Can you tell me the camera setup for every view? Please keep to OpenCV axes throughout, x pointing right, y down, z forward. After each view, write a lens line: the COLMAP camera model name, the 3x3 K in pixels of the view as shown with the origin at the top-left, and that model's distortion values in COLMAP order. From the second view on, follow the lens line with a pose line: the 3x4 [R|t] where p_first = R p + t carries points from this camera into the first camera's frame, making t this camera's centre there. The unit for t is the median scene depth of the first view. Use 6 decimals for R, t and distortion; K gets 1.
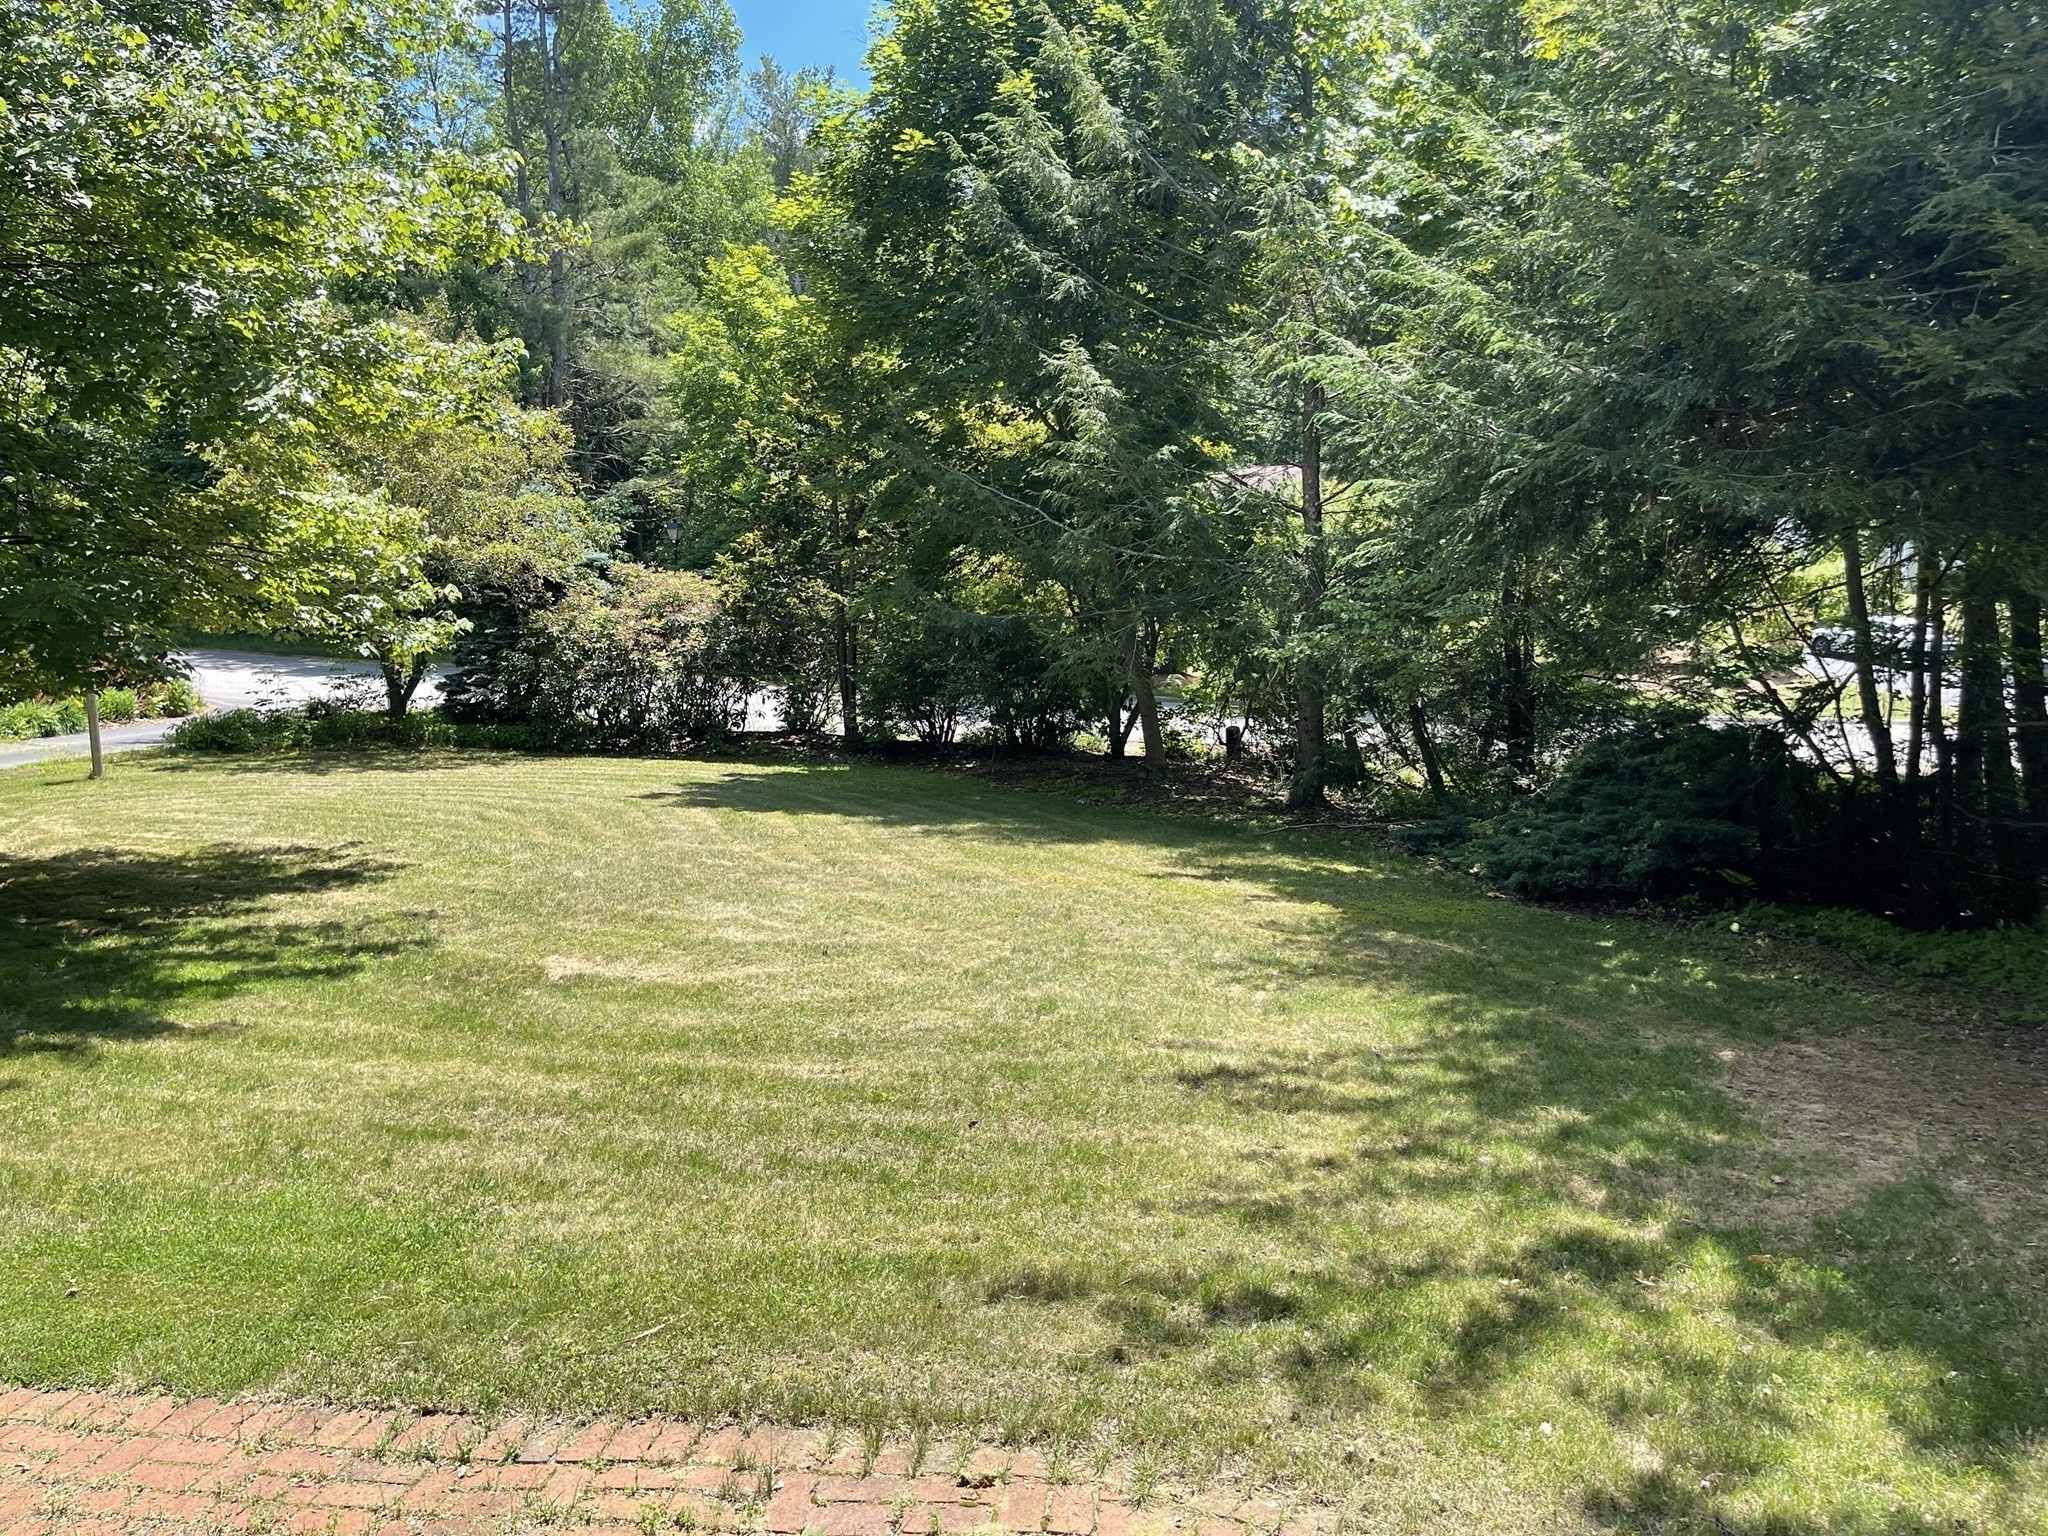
lens RADIAL K [[1574.7, 0, 1021.6], [0, 1574.7, 770.6], [0, 0, 1]] dist [0.032781, -0.004983]
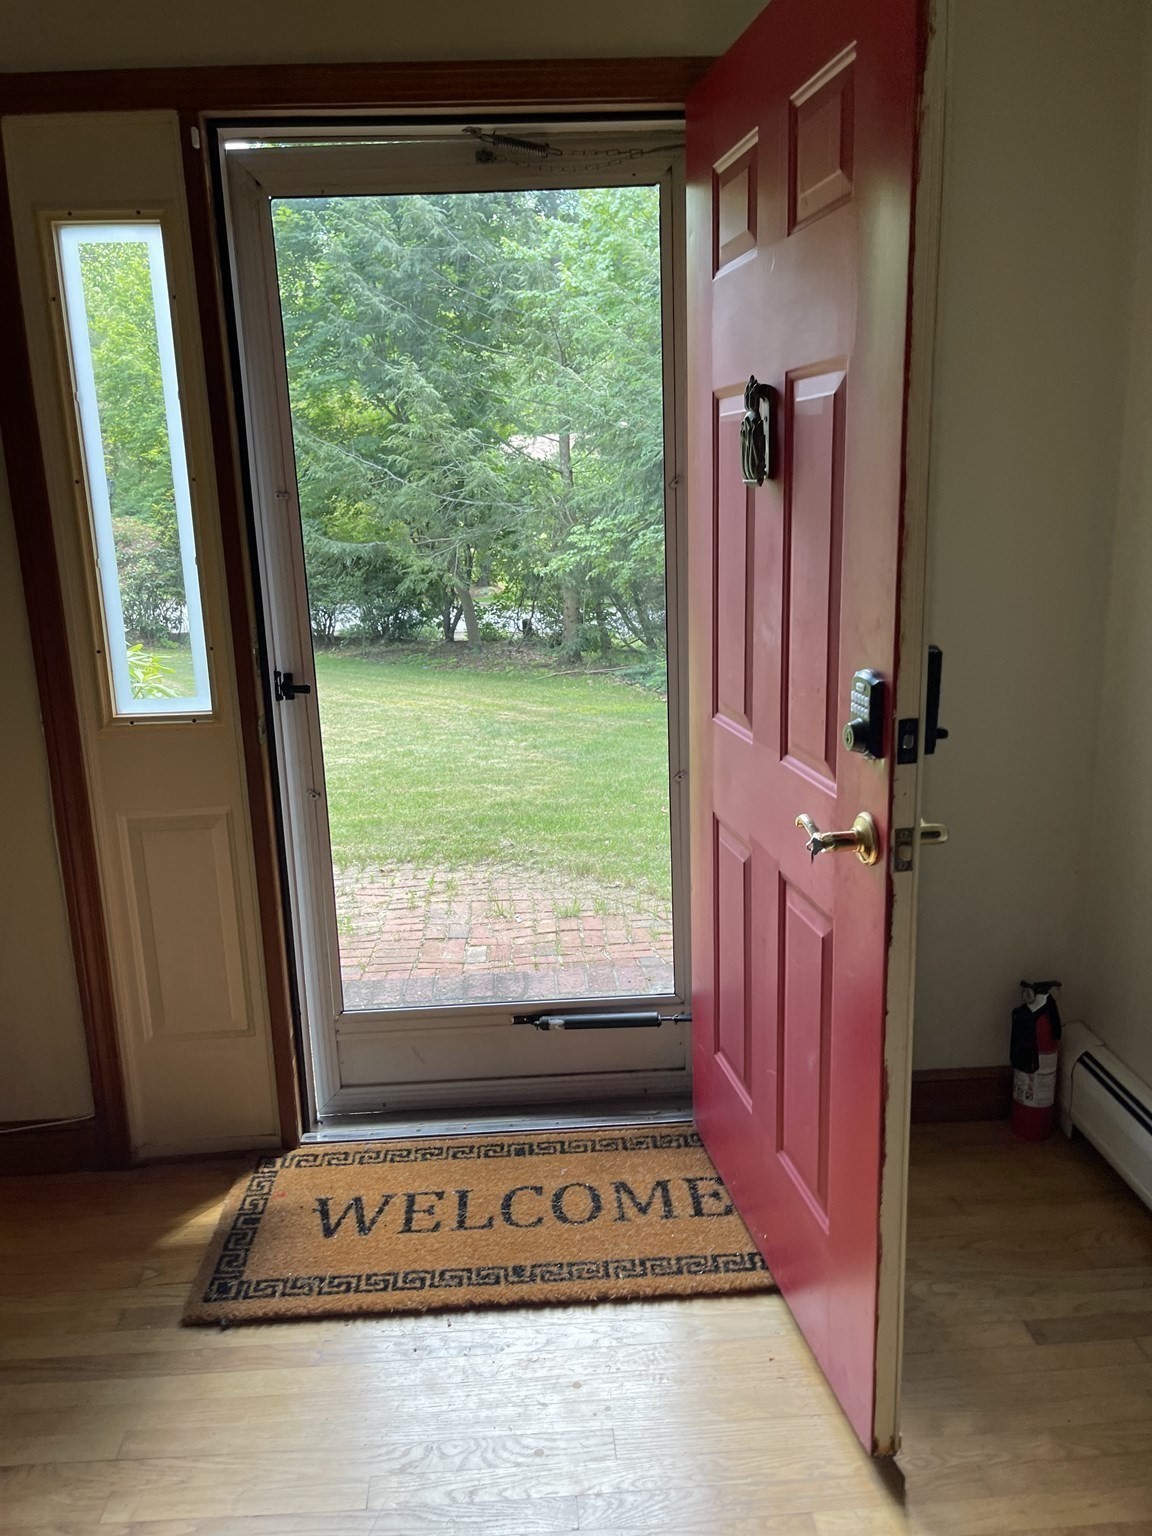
lens RADIAL K [[1181.0, 0, 578.9], [0, 1181.0, 765.1], [0, 0, 1]] dist [0.032781, -0.004983]
pose [[0.985848, -0.049566, 0.160146, -0.002561], [0.036060, 0.995628, 0.086171, 0.016341], [-0.163717, -0.079177, 0.983325, -0.116833]]
